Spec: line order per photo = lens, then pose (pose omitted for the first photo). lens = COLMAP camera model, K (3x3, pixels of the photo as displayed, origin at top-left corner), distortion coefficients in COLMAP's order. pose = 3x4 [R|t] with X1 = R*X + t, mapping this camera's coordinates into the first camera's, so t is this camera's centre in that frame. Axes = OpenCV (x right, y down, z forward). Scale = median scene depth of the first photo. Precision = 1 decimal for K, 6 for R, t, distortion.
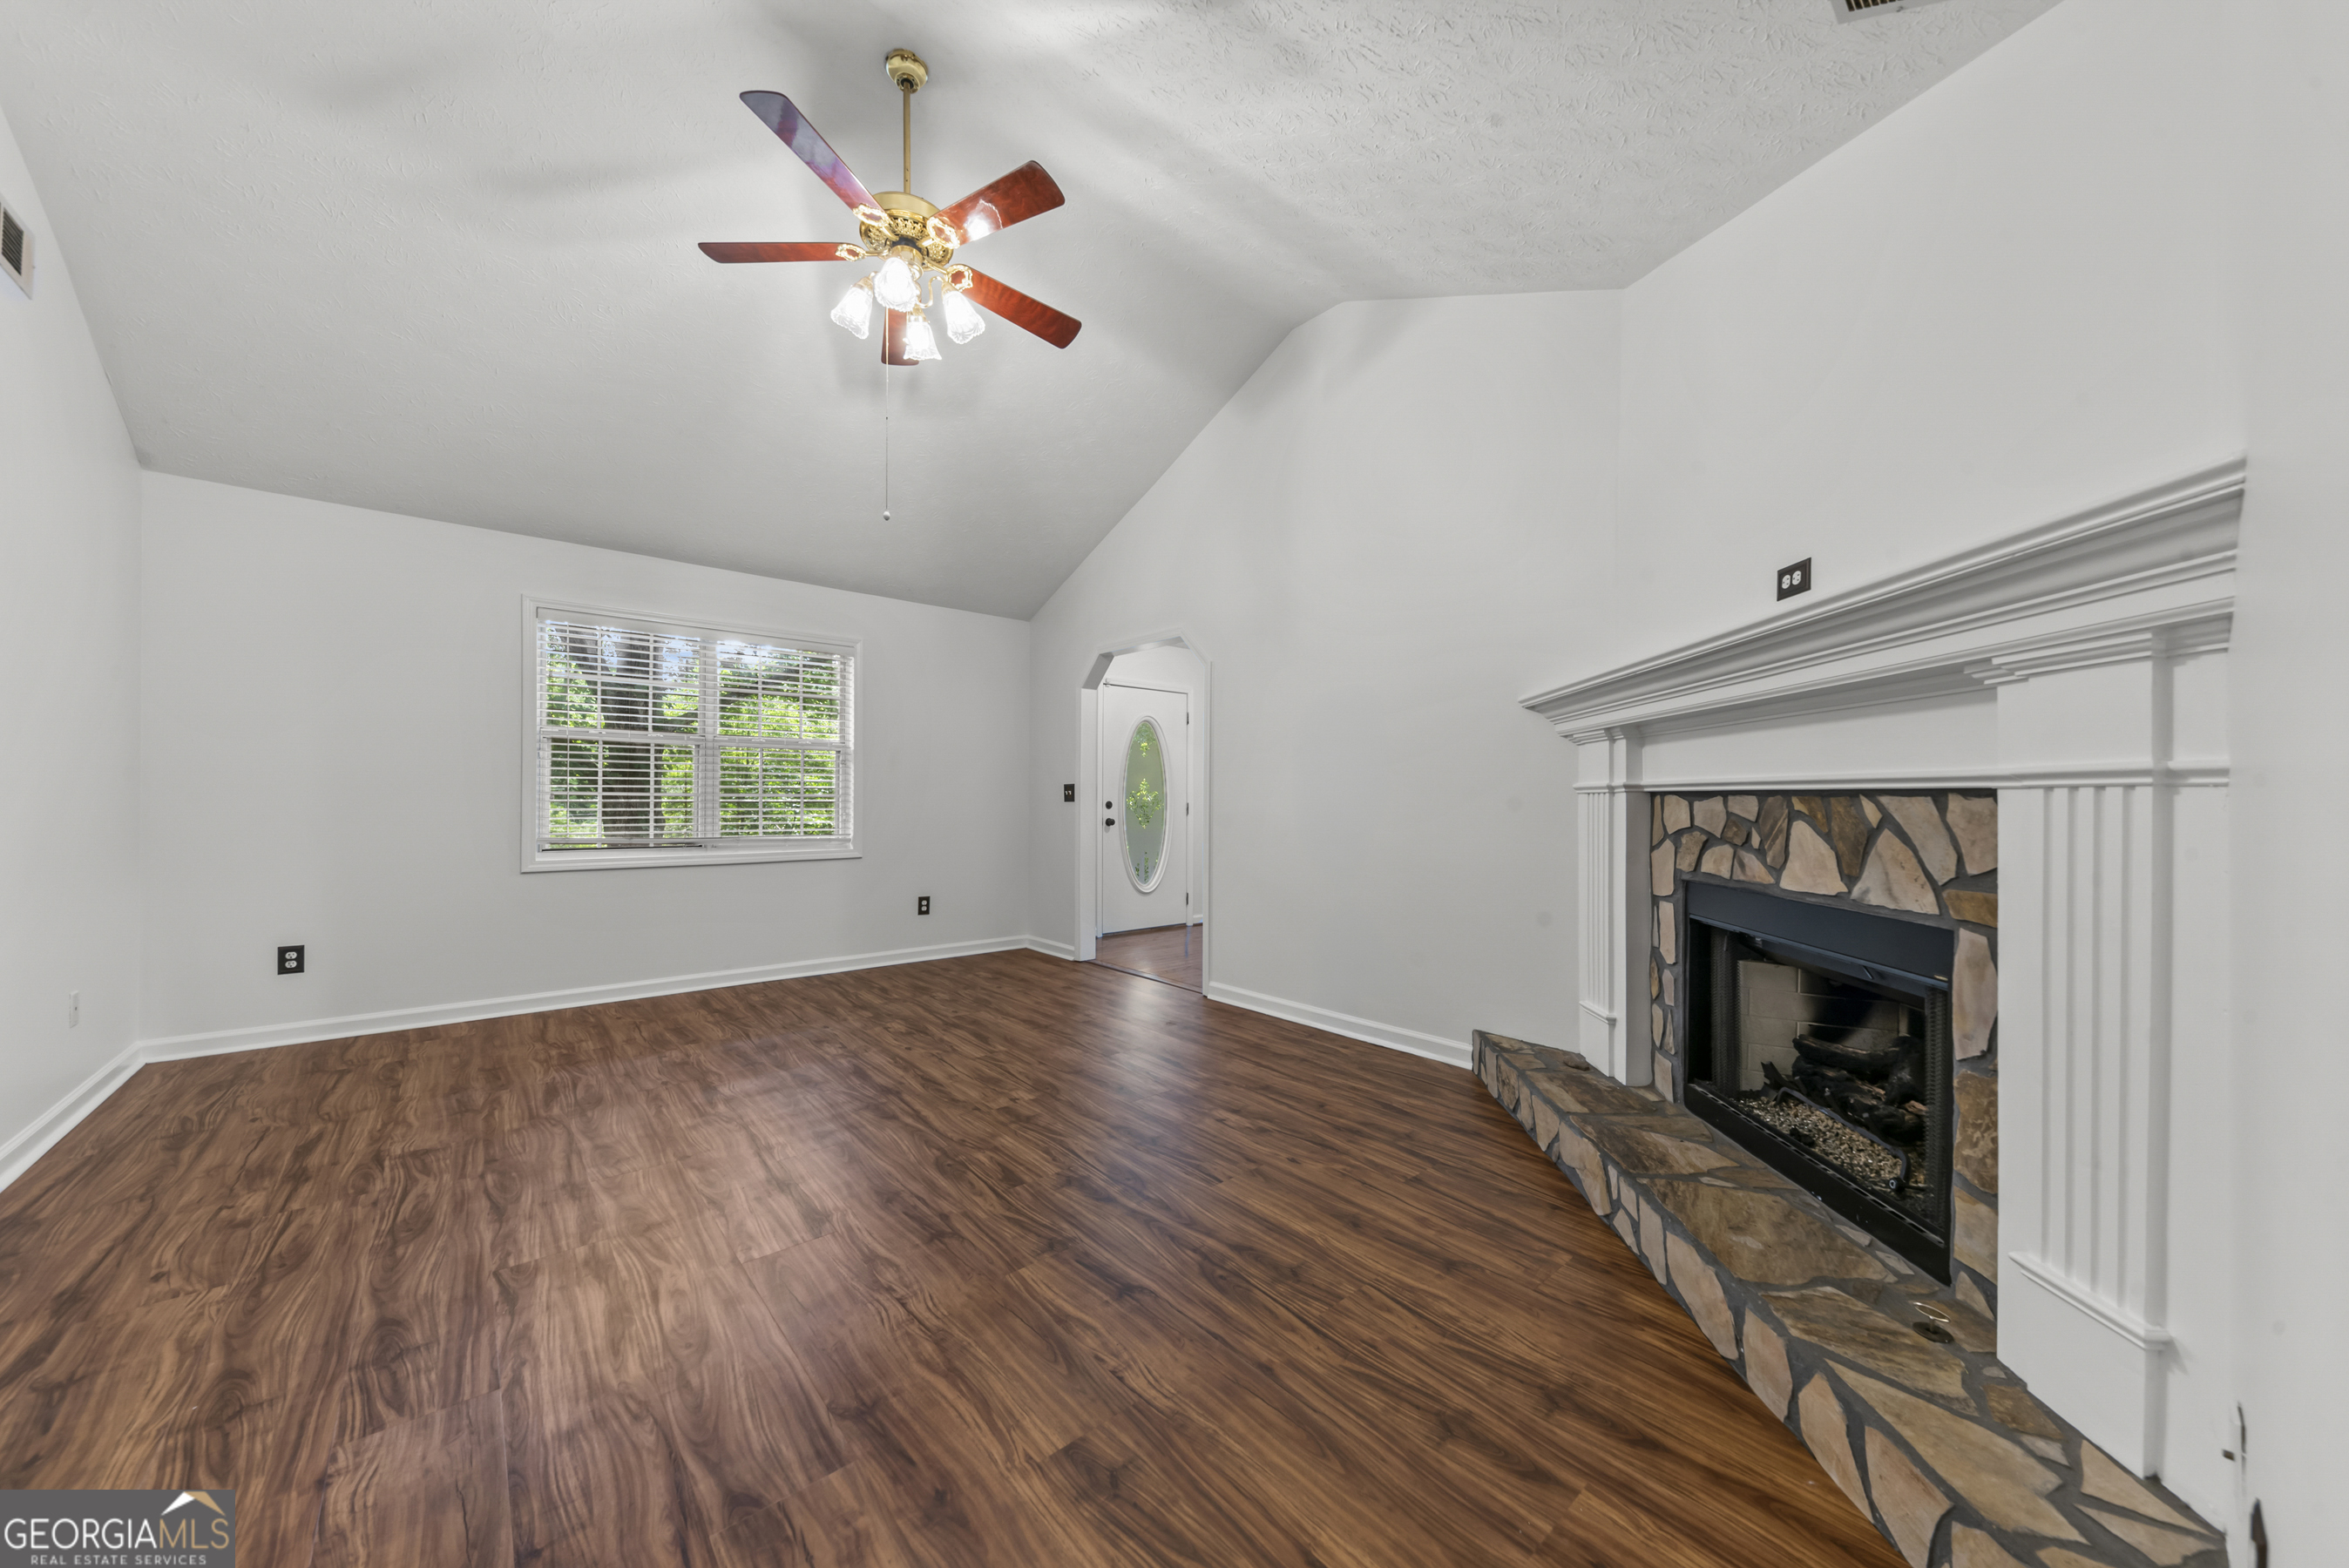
lens RADIAL K [[811.4, 0, 1175.6], [0, 811.4, 795.6], [0, 0, 1]] dist [0.007055, -0.003715]
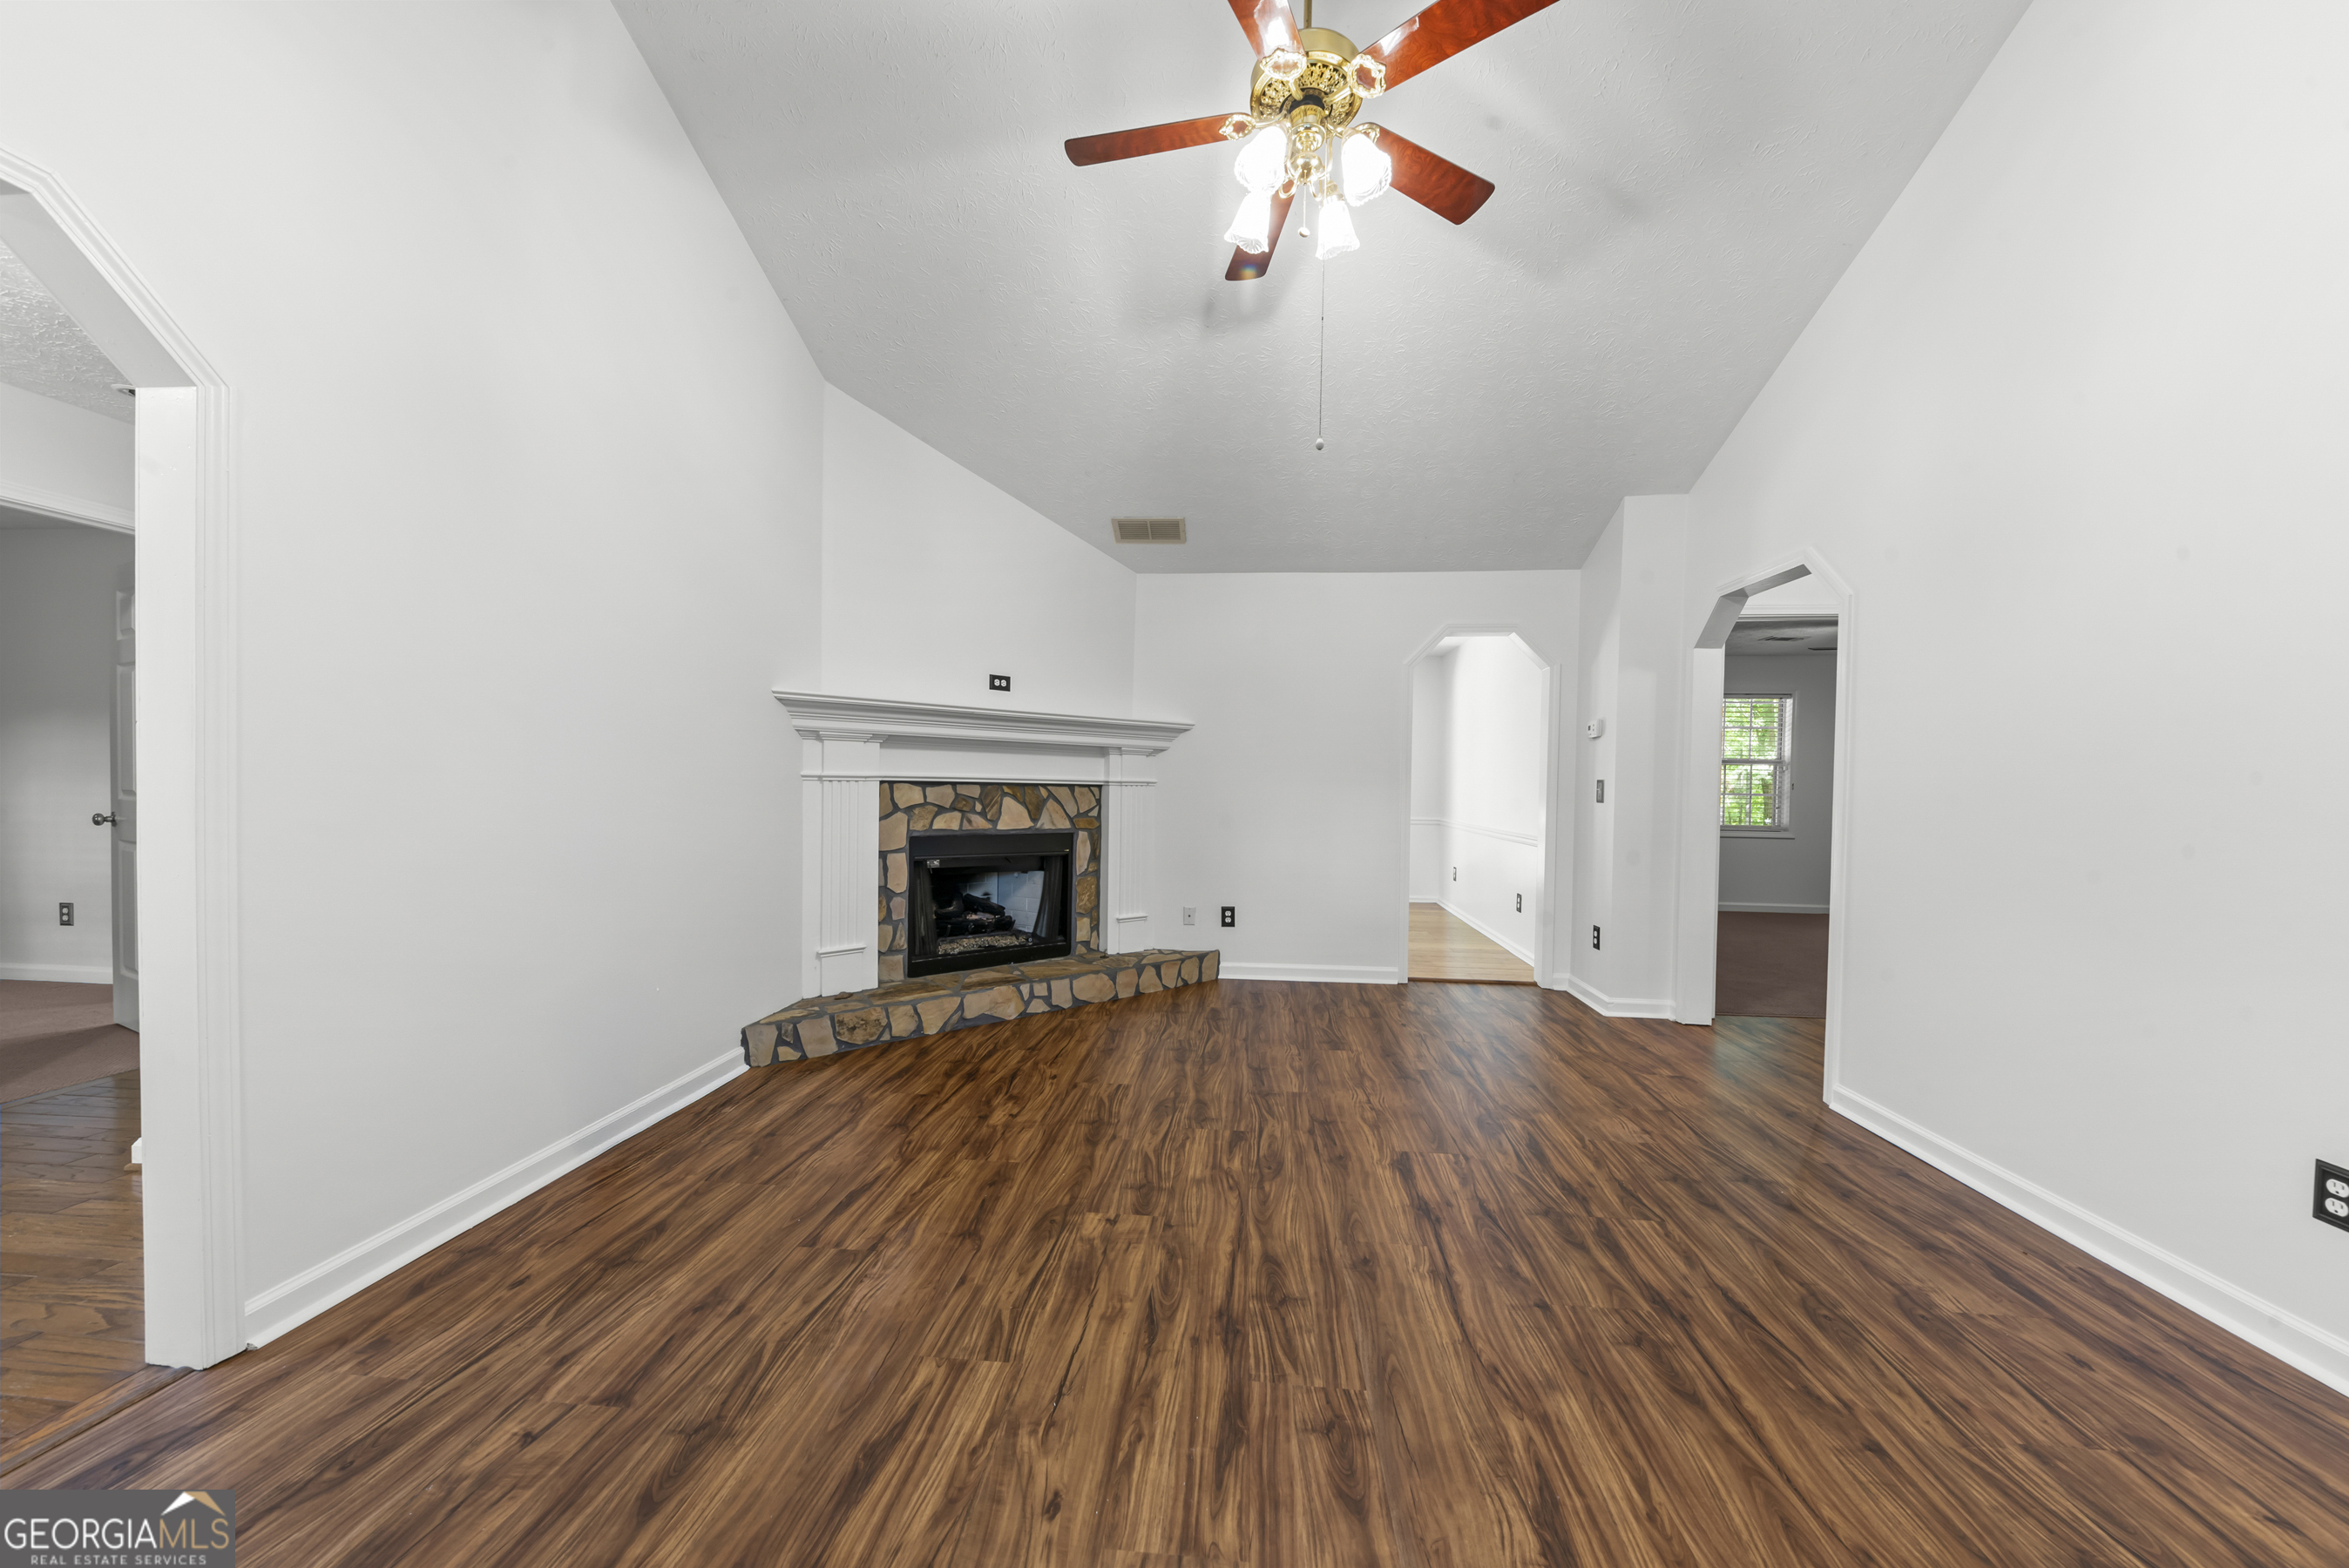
lens RADIAL K [[811.4, 0, 1175.6], [0, 811.4, 795.6], [0, 0, 1]] dist [0.007055, -0.003715]
pose [[-0.692107, -0.027688, 0.721264, -1.052132], [-0.023198, 0.999601, 0.016113, -0.017276], [-0.721422, -0.005580, -0.692473, 2.064002]]
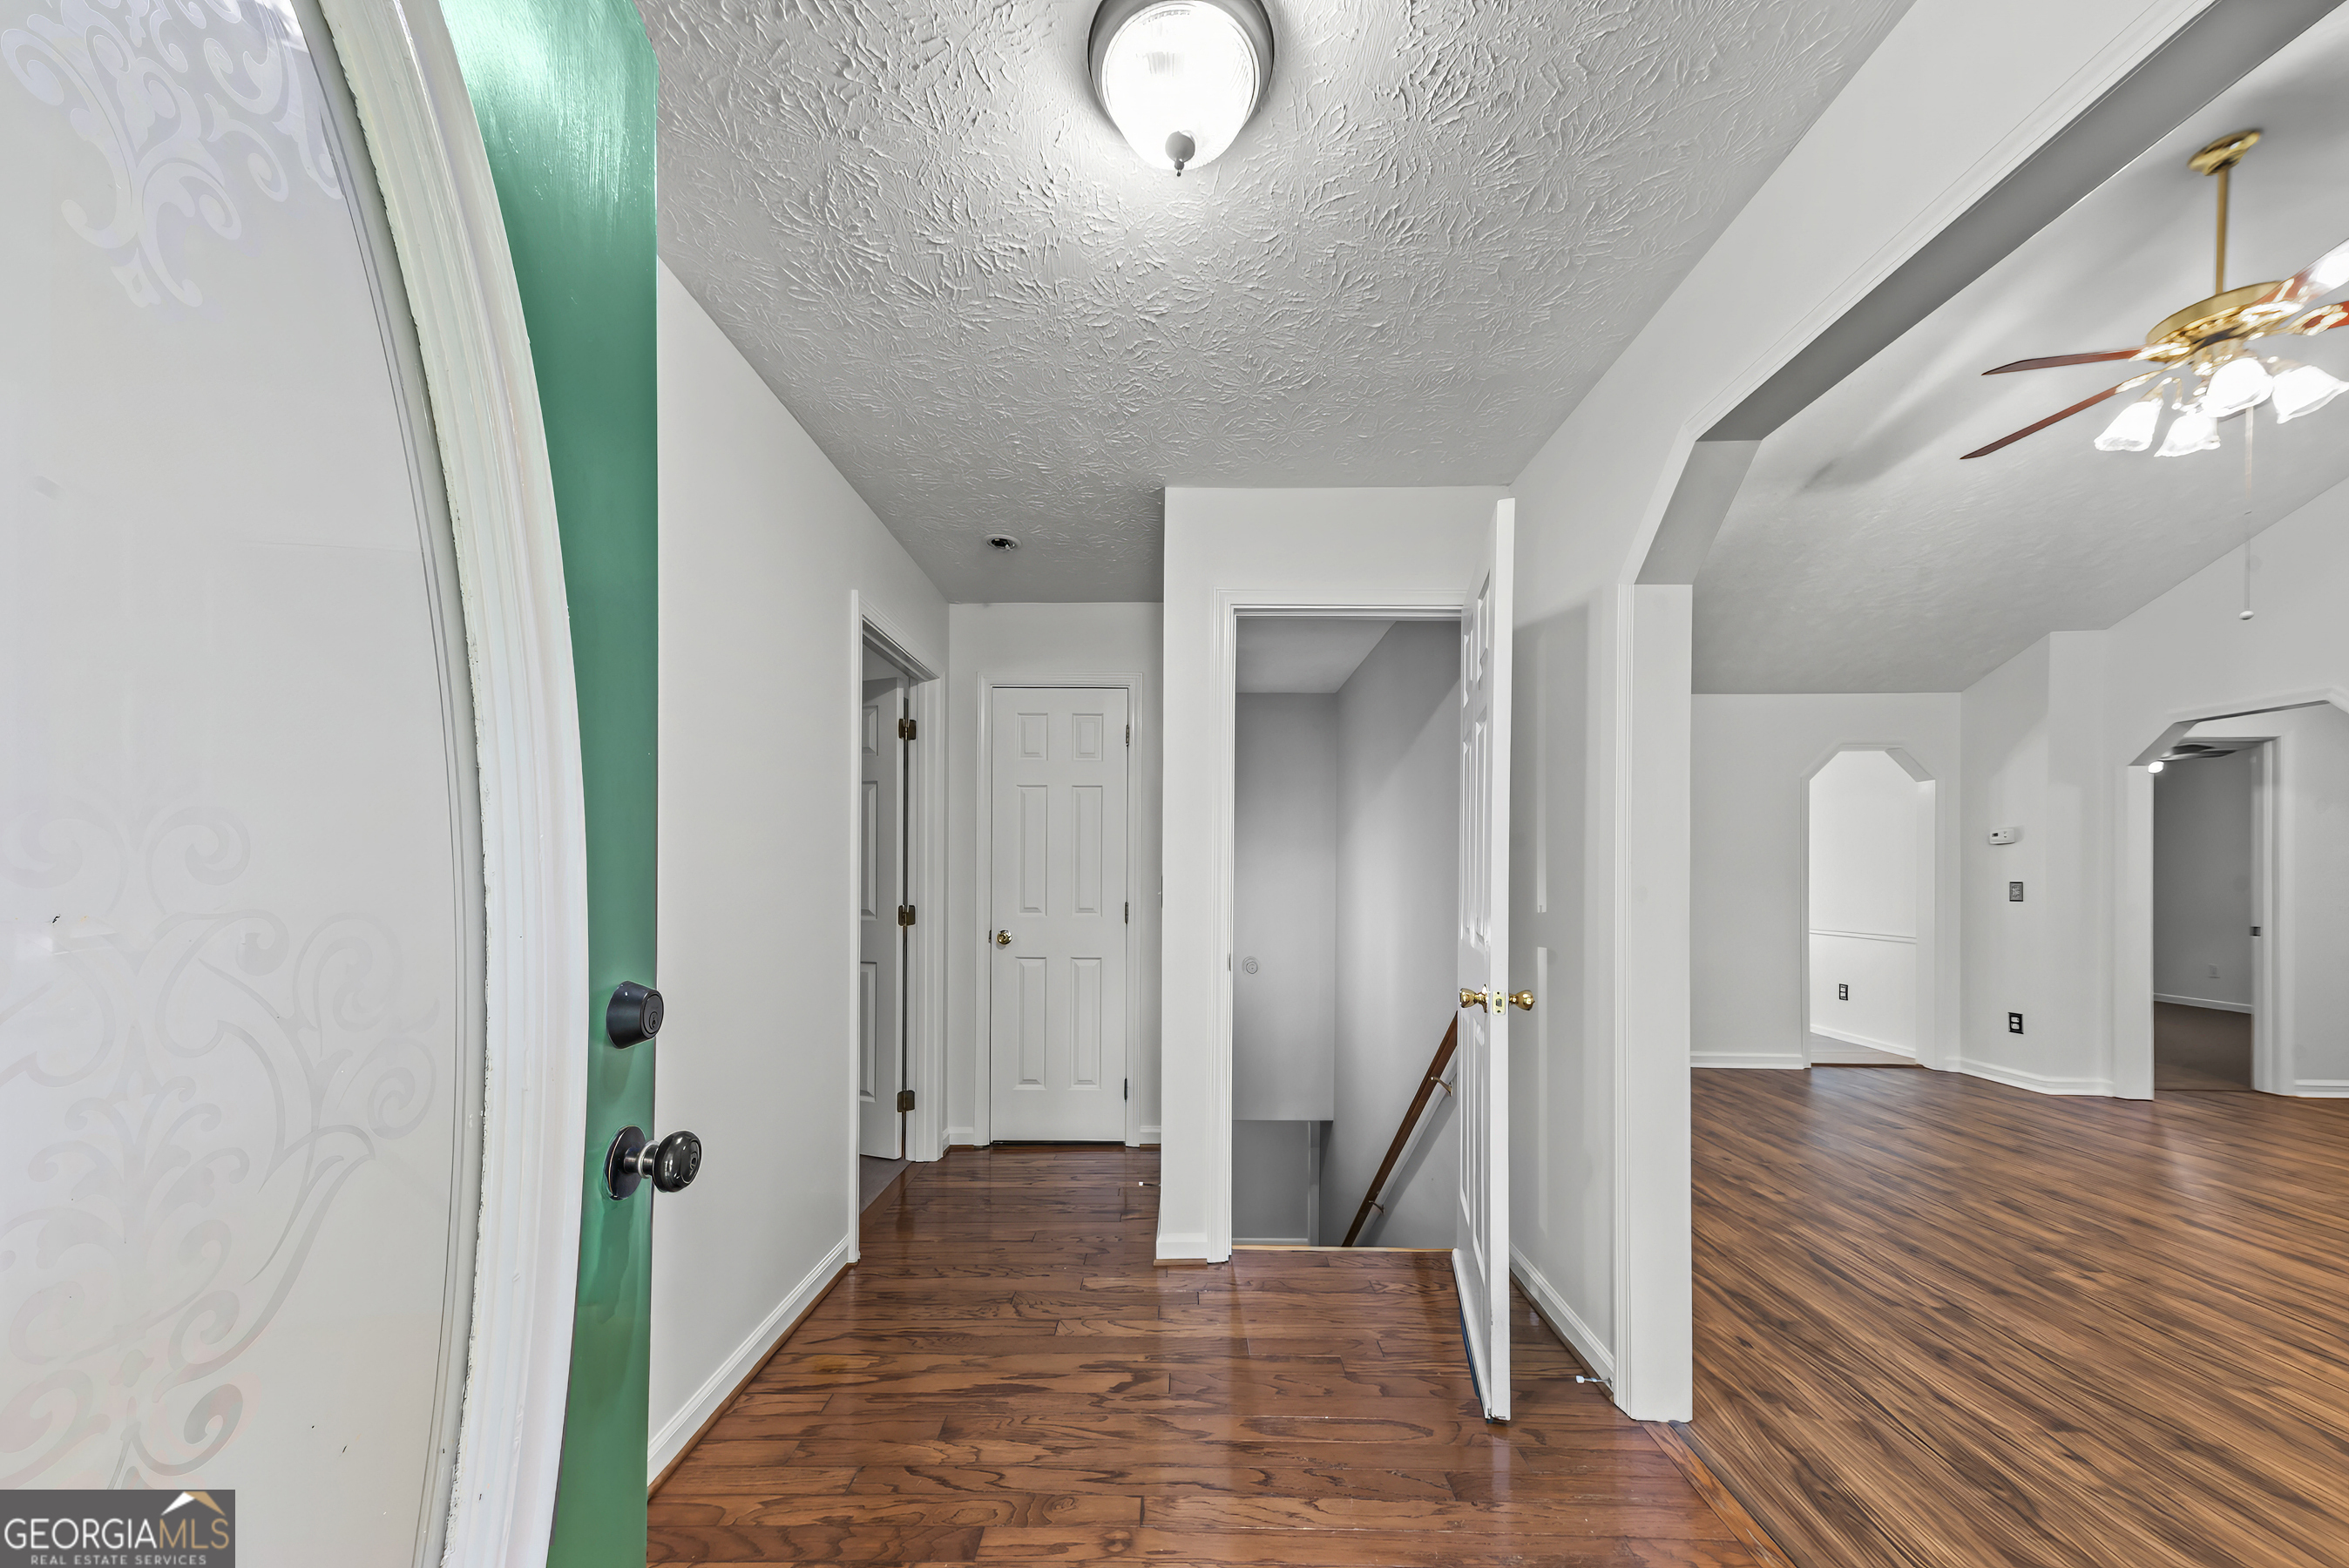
lens RADIAL K [[788.4, 0, 1131.1], [0, 788.4, 865.1], [0, 0, 1]] dist [0.000455, -0.002147]
pose [[-0.714884, 0.000608, 0.699242, -0.086014], [-0.012589, 0.999826, -0.013739, -0.033821], [-0.699129, -0.018625, -0.714753, 3.208625]]
